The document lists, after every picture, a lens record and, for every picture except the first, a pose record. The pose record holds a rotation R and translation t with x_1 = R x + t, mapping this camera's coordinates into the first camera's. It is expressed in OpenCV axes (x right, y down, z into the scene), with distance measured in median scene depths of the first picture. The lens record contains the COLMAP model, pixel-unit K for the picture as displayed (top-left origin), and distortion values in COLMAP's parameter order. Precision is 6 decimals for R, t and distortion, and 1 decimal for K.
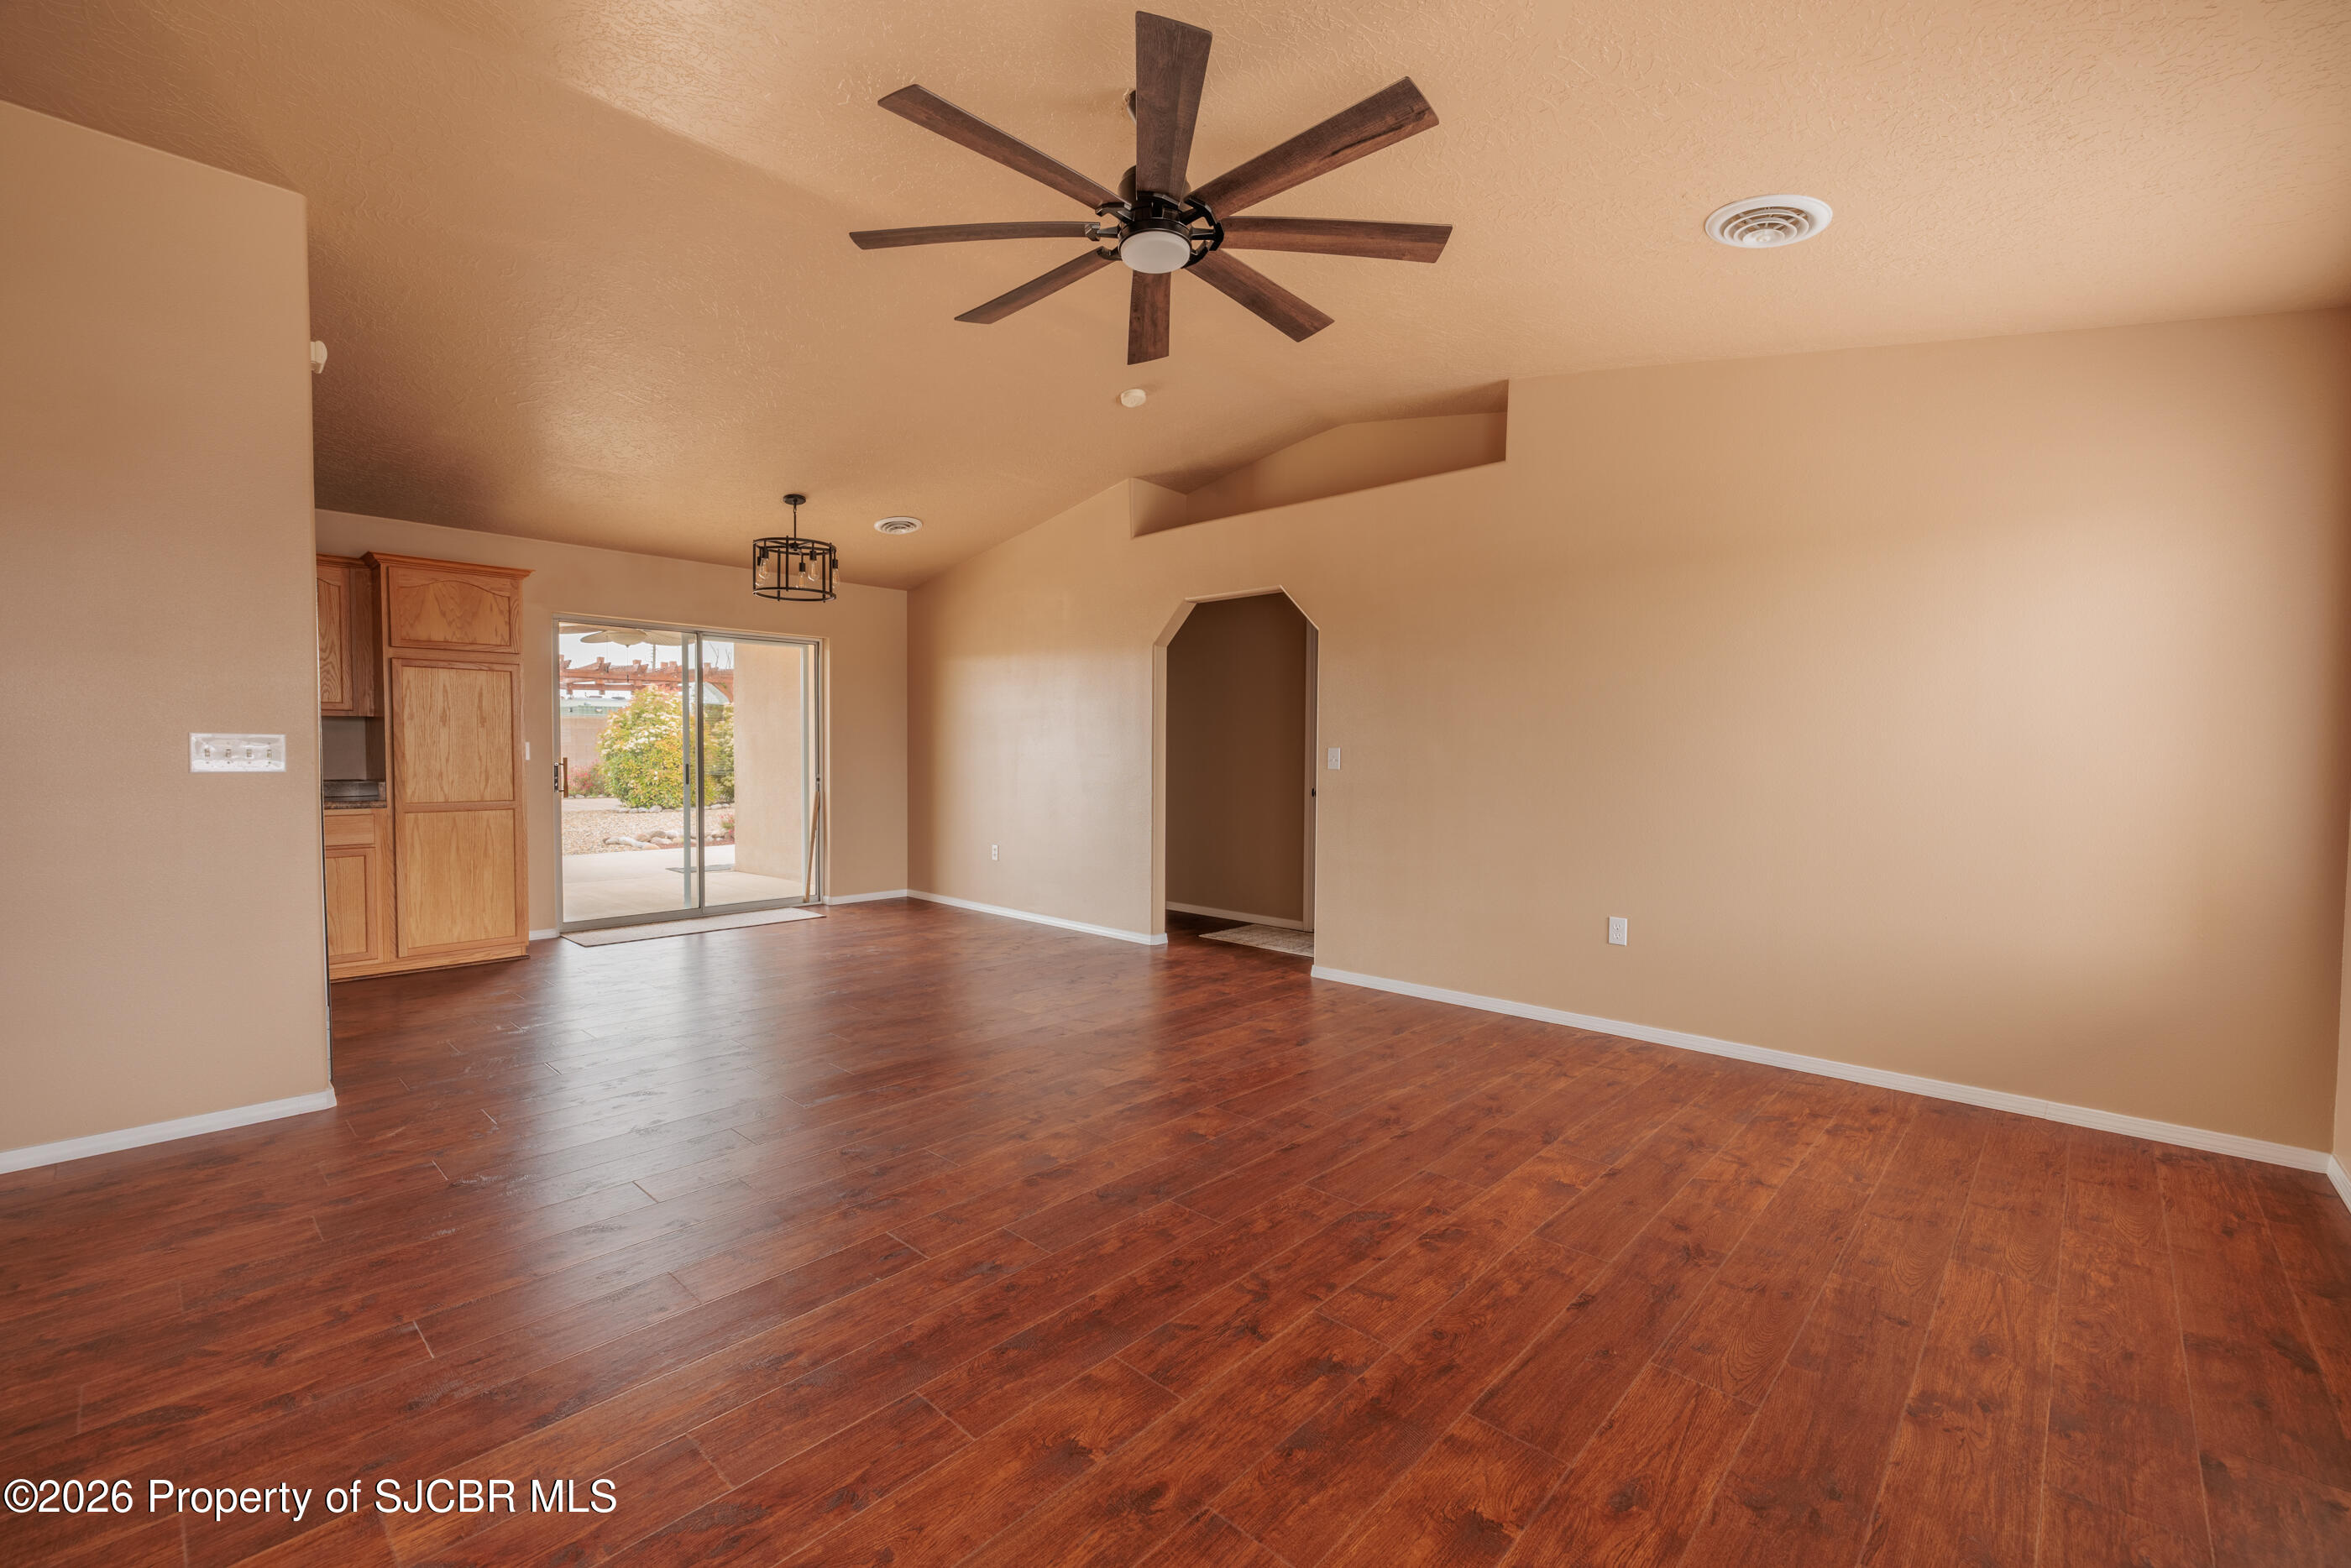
lens RADIAL K [[979.7, 0, 1175.5], [0, 979.7, 784.0], [0, 0, 1]] dist [0.001245, -0.000396]
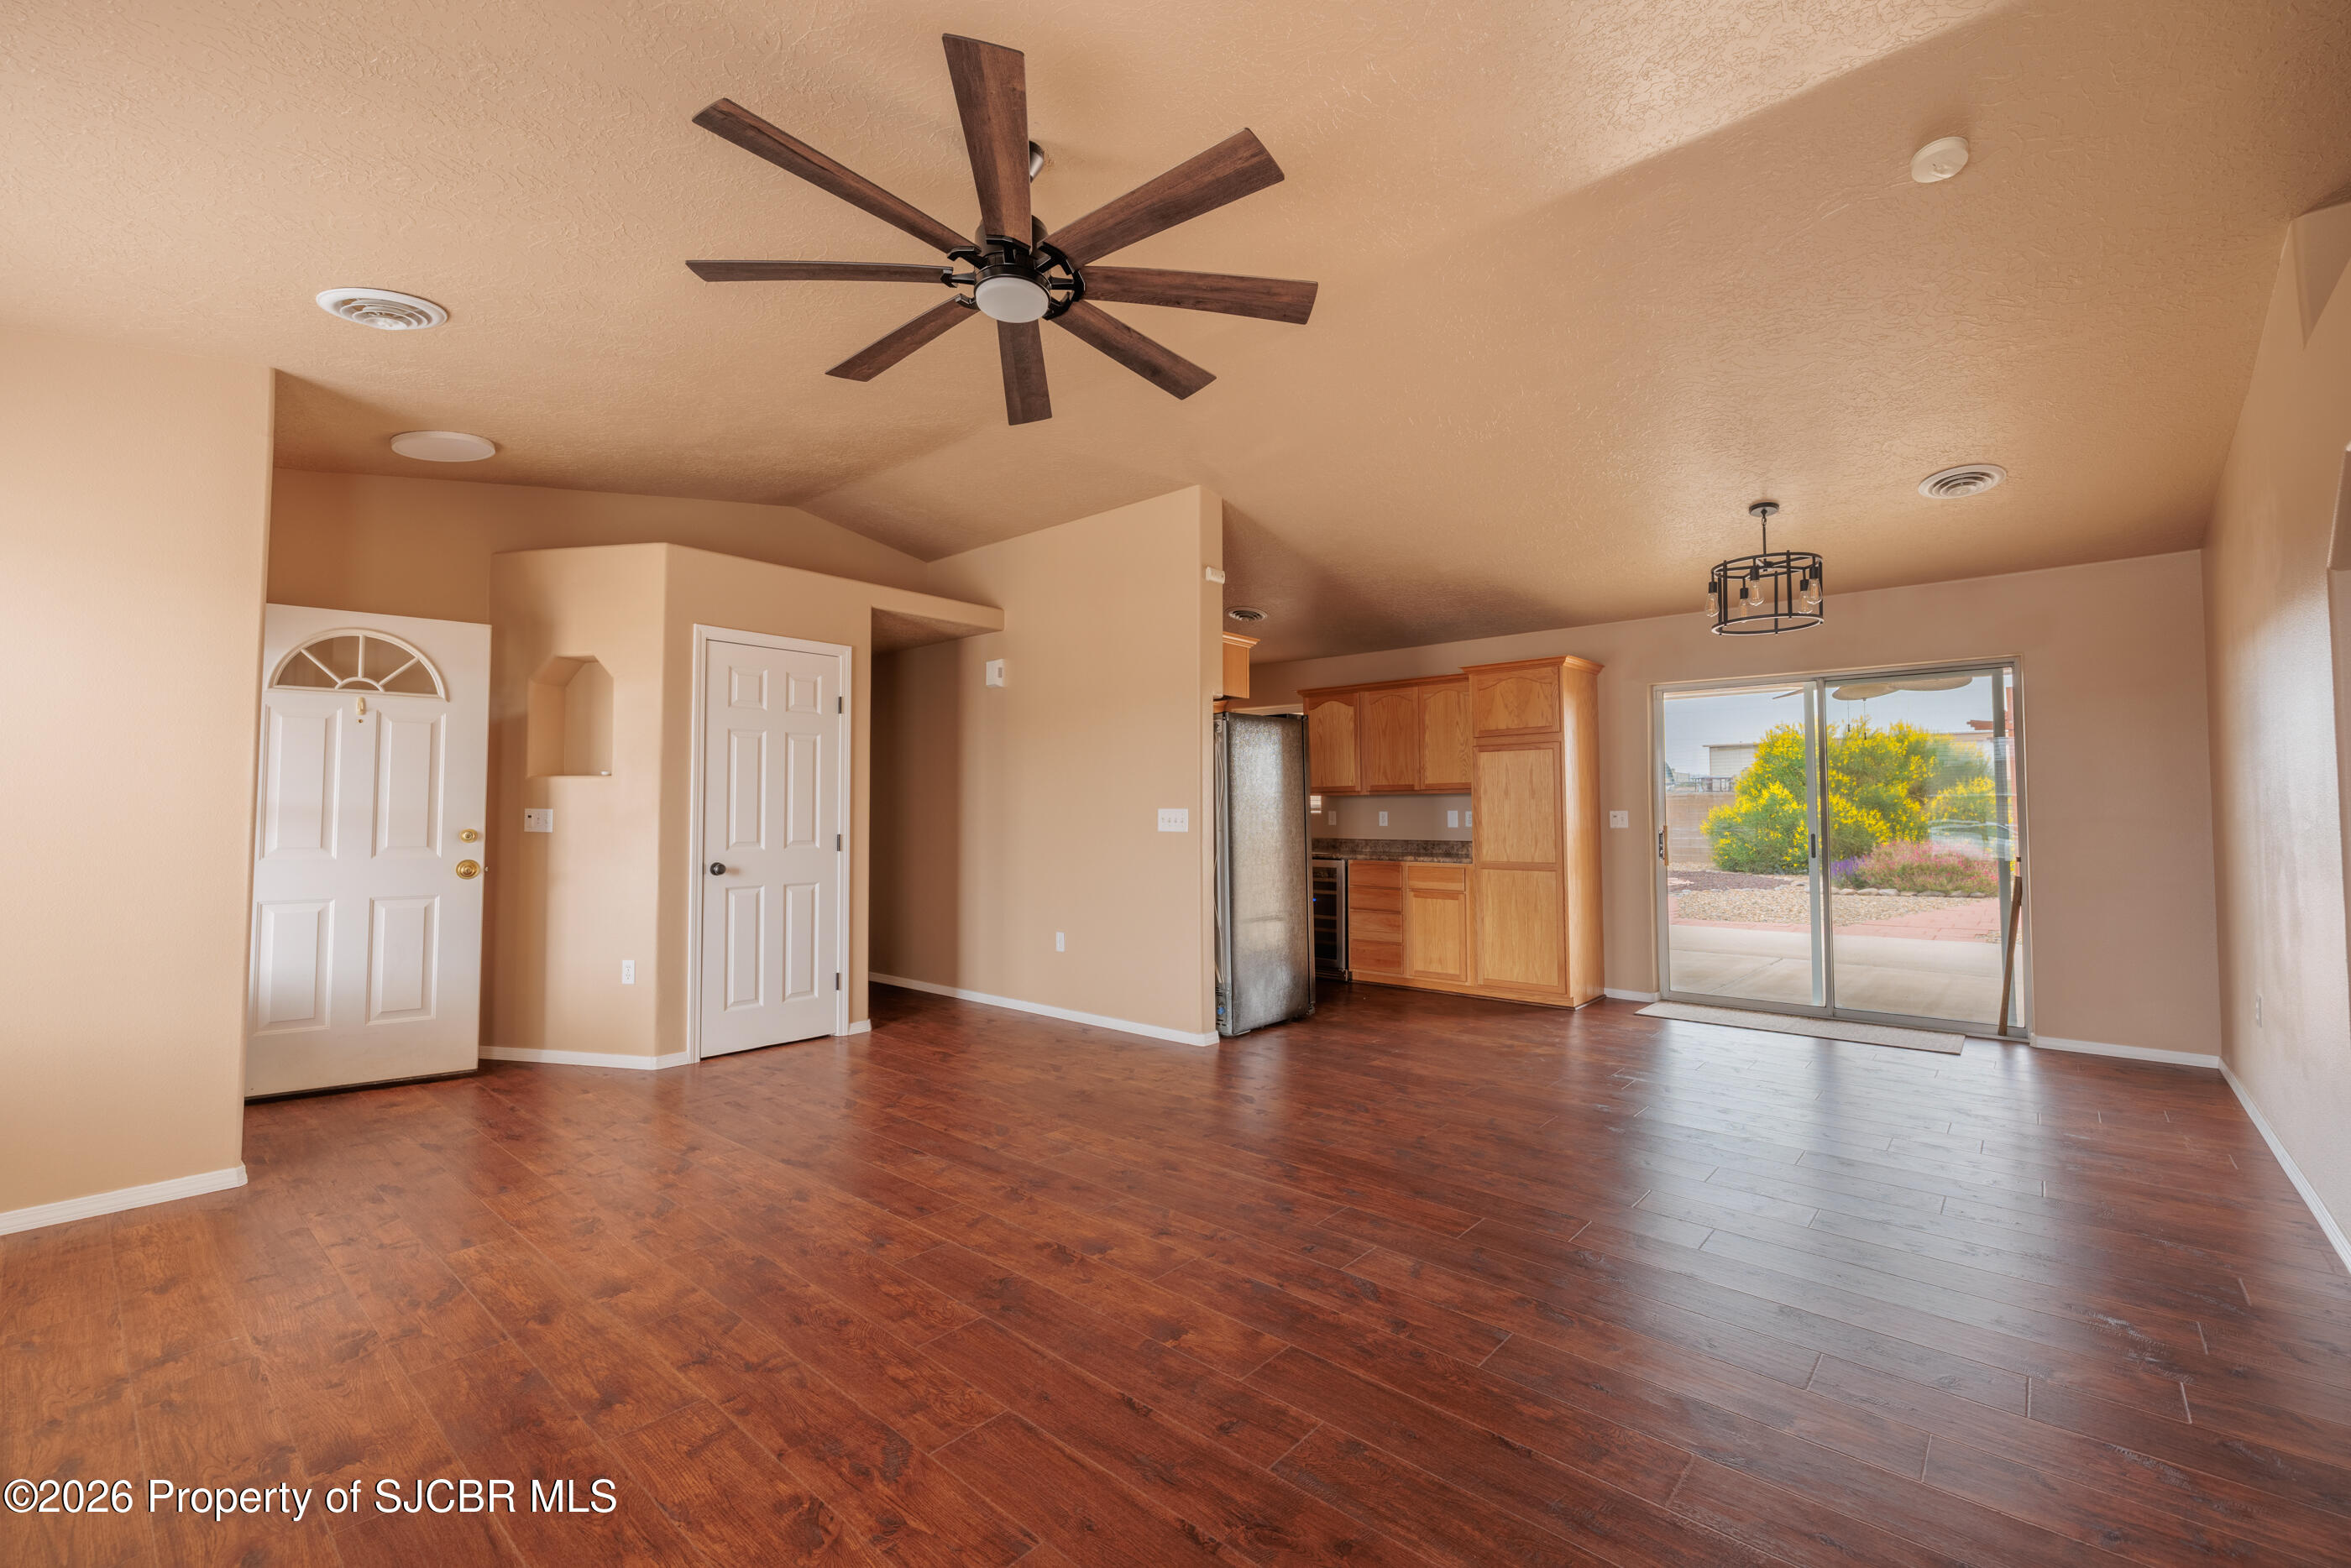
lens RADIAL K [[979.7, 0, 1175.5], [0, 979.7, 784.0], [0, 0, 1]] dist [0.001245, -0.000396]
pose [[0.039123, -0.038141, -0.998506, 0.794240], [-0.032858, 0.998682, -0.039436, -0.028960], [0.998694, 0.034352, 0.037818, 0.975097]]
